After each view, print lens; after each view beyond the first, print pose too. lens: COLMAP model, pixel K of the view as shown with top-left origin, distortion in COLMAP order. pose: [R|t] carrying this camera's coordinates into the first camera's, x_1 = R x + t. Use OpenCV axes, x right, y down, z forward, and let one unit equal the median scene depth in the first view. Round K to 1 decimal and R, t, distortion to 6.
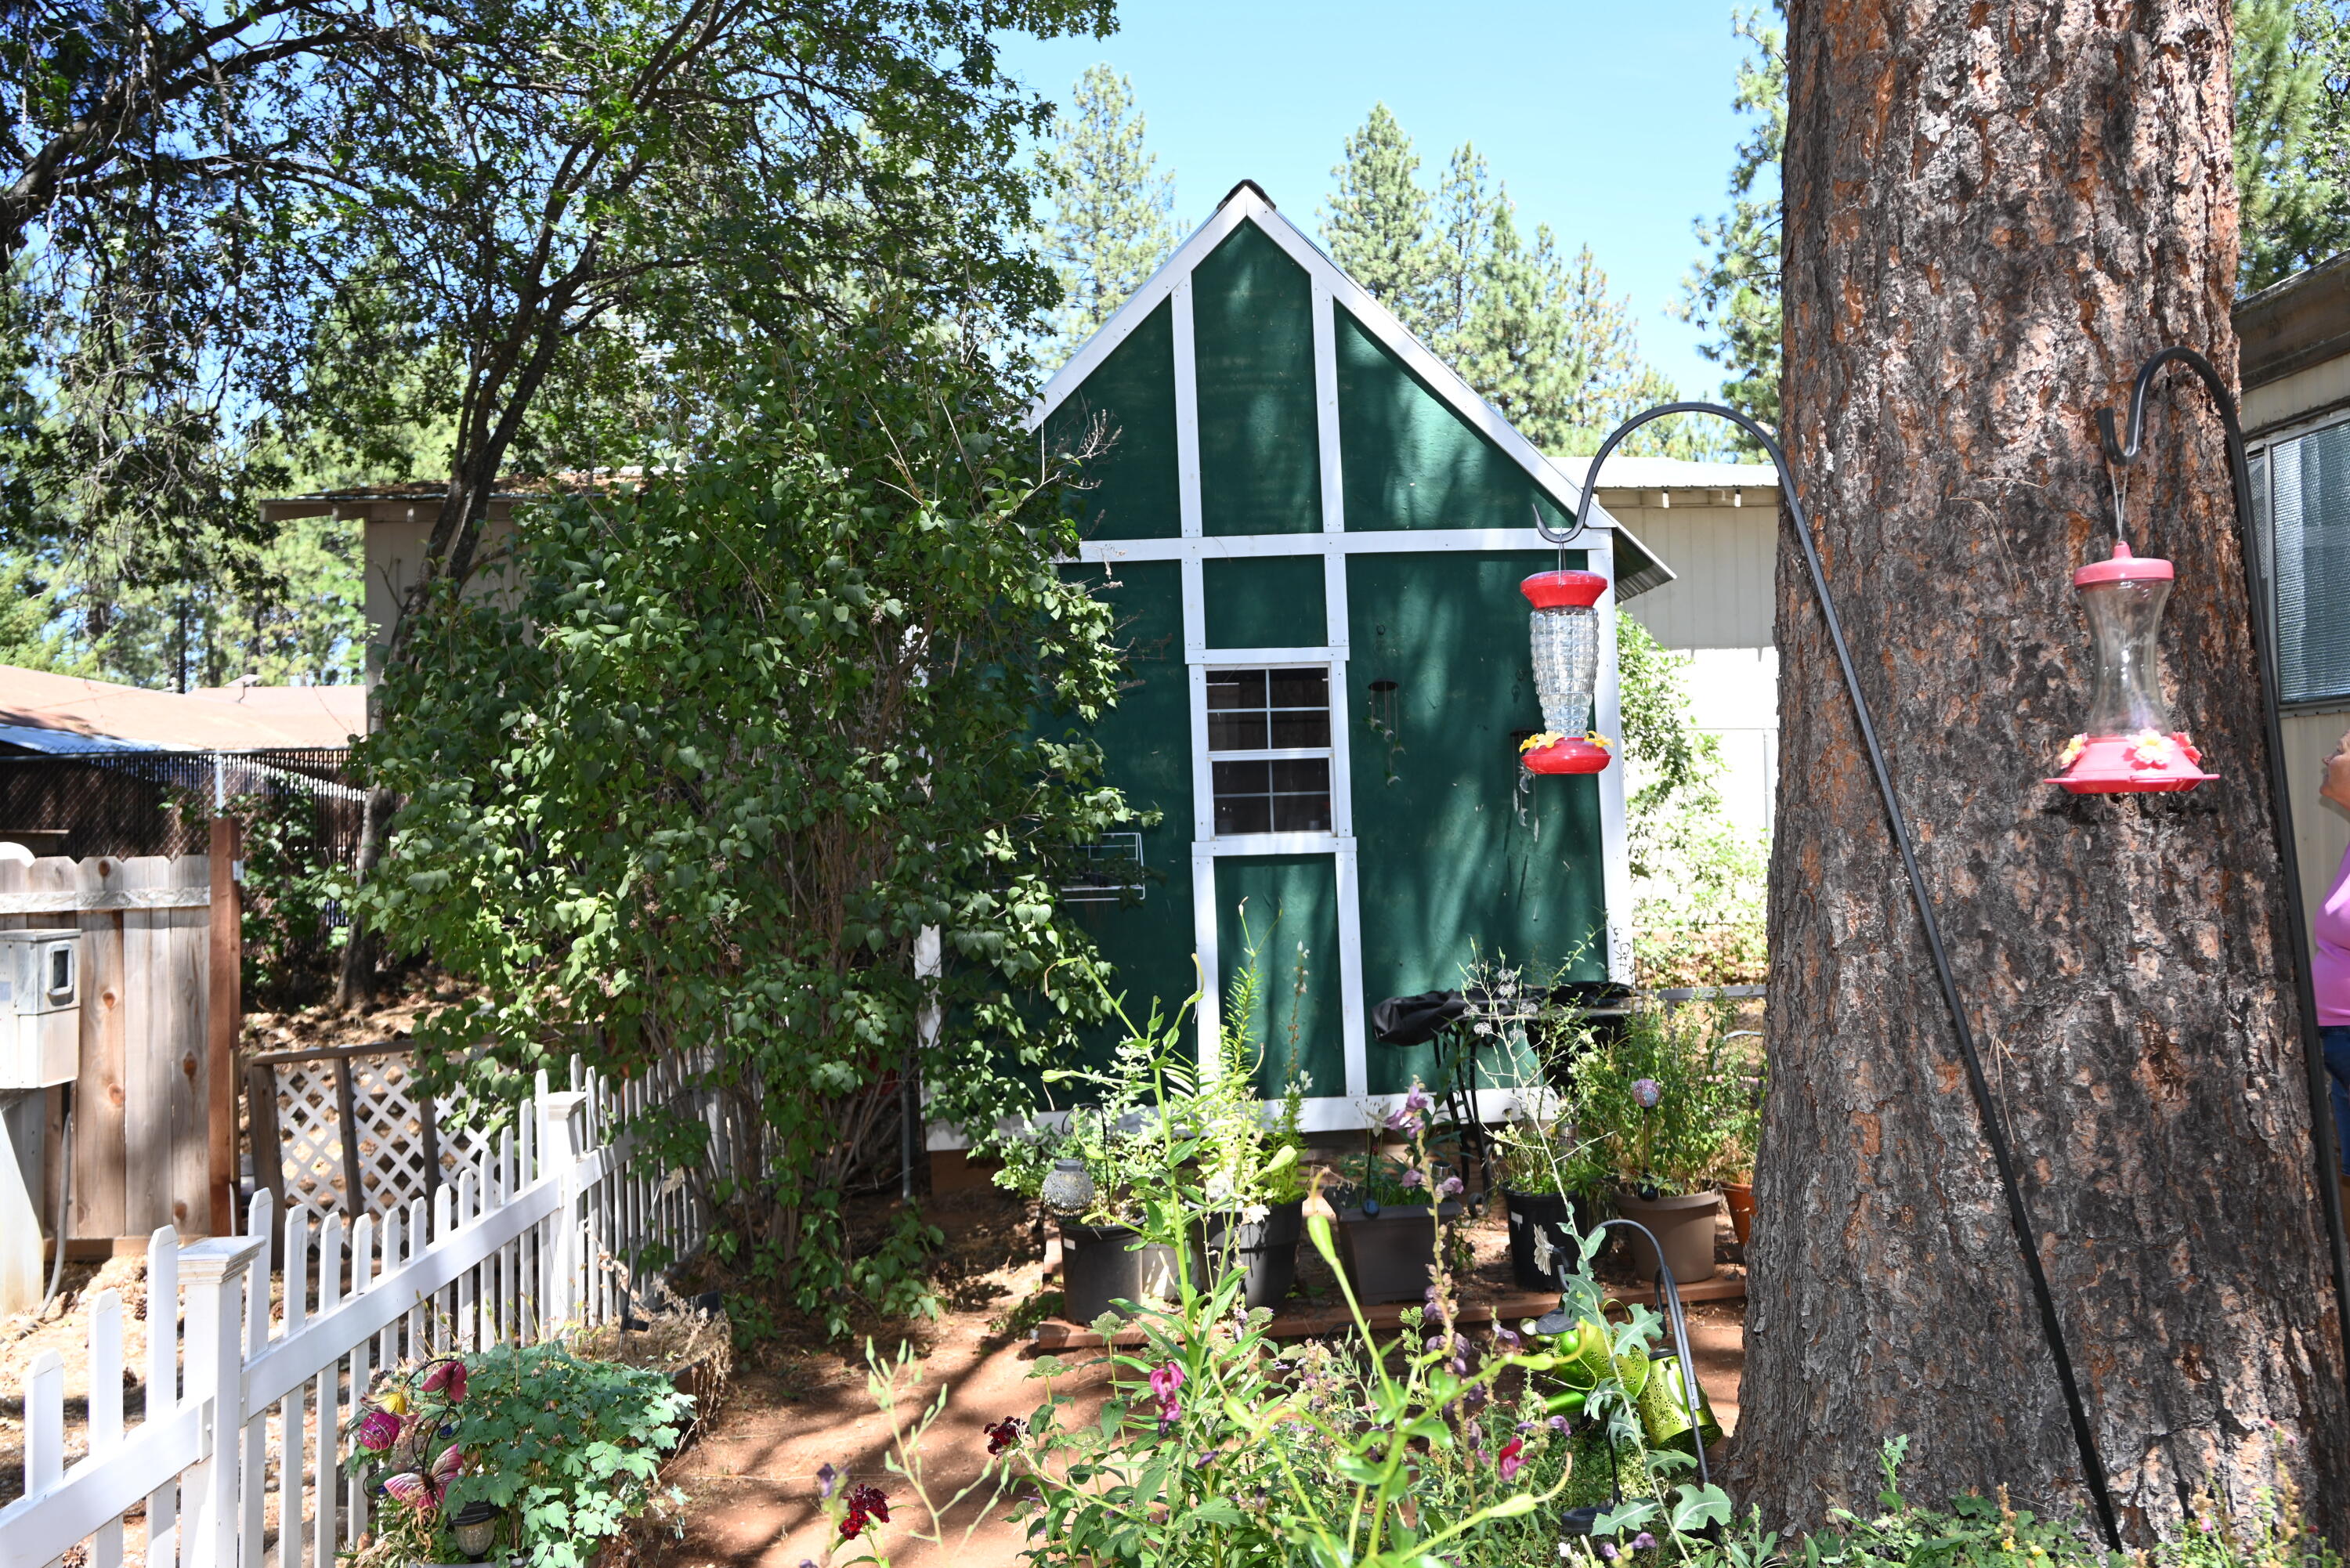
lens RADIAL K [[1677.2, 0, 1174.9], [0, 1677.2, 799.4], [0, 0, 1]] dist [-0.007709, -0.004541]
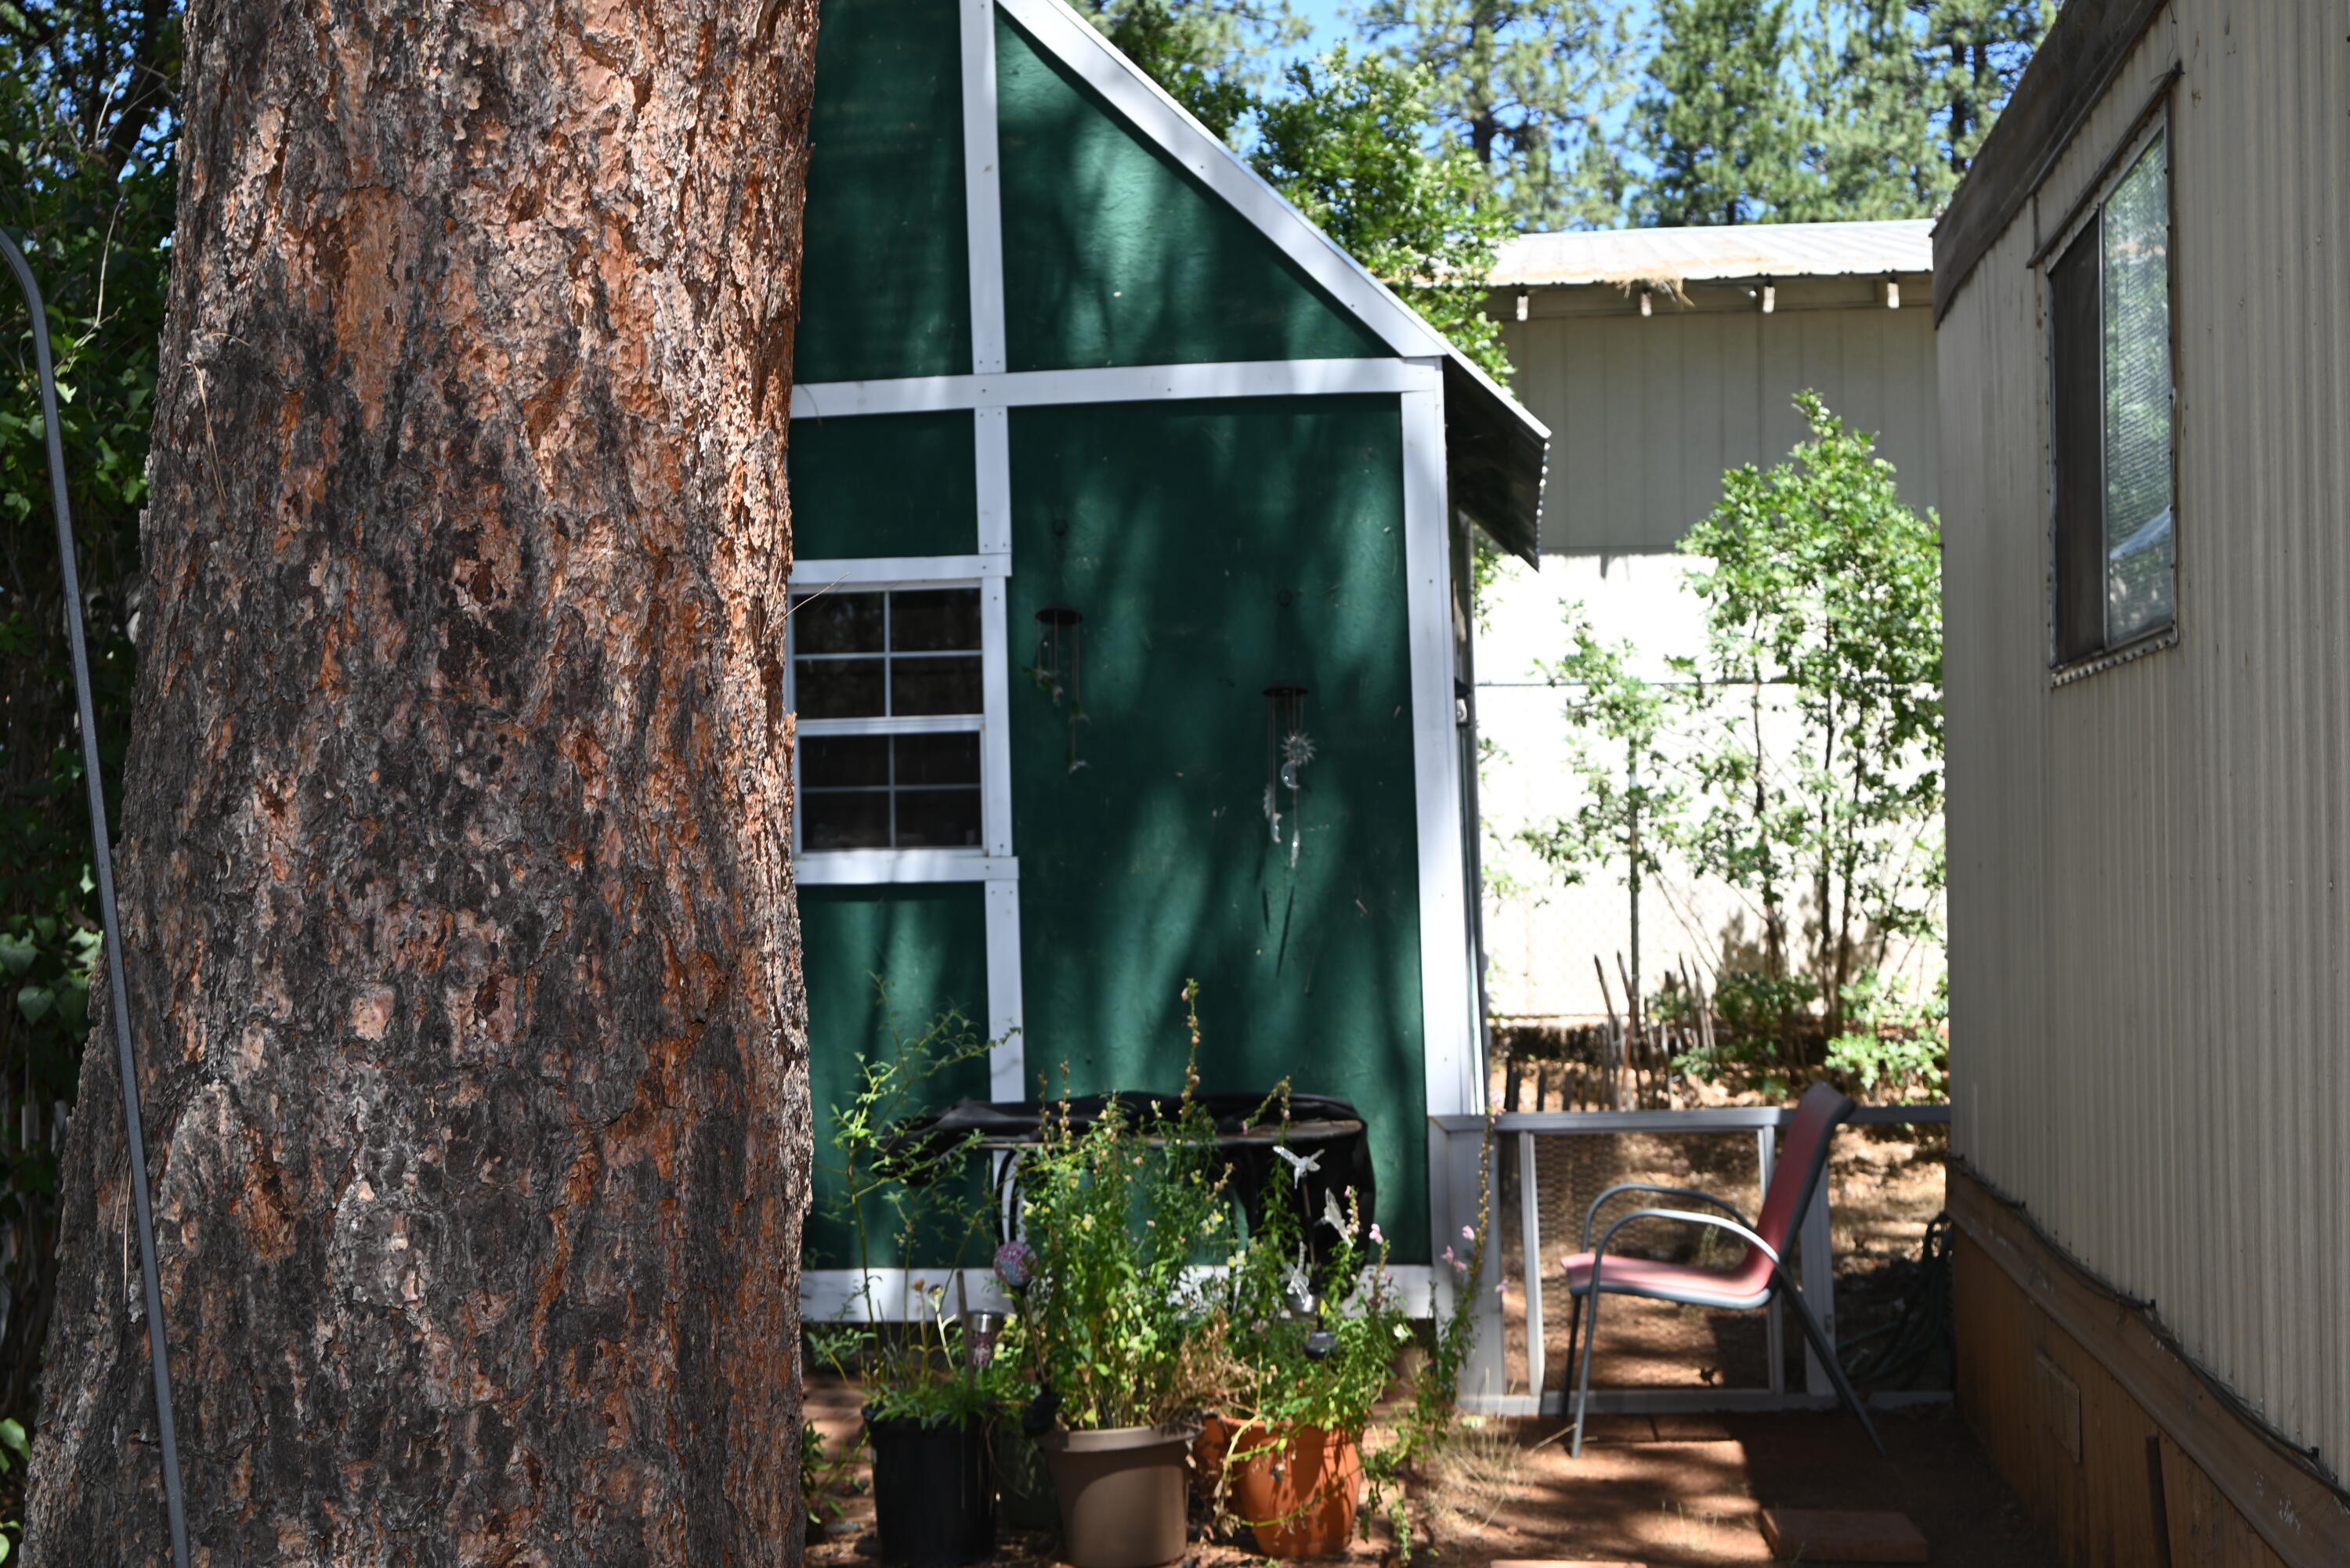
lens RADIAL K [[2777.3, 0, 1176.5], [0, 2777.3, 782.5], [0, 0, 1]] dist [0.003097, 0.000000]
pose [[0.986566, 0.003819, -0.163318, 0.335748], [-0.004549, 0.999981, -0.004095, -0.001723], [0.163300, 0.004783, 0.986565, -0.017315]]
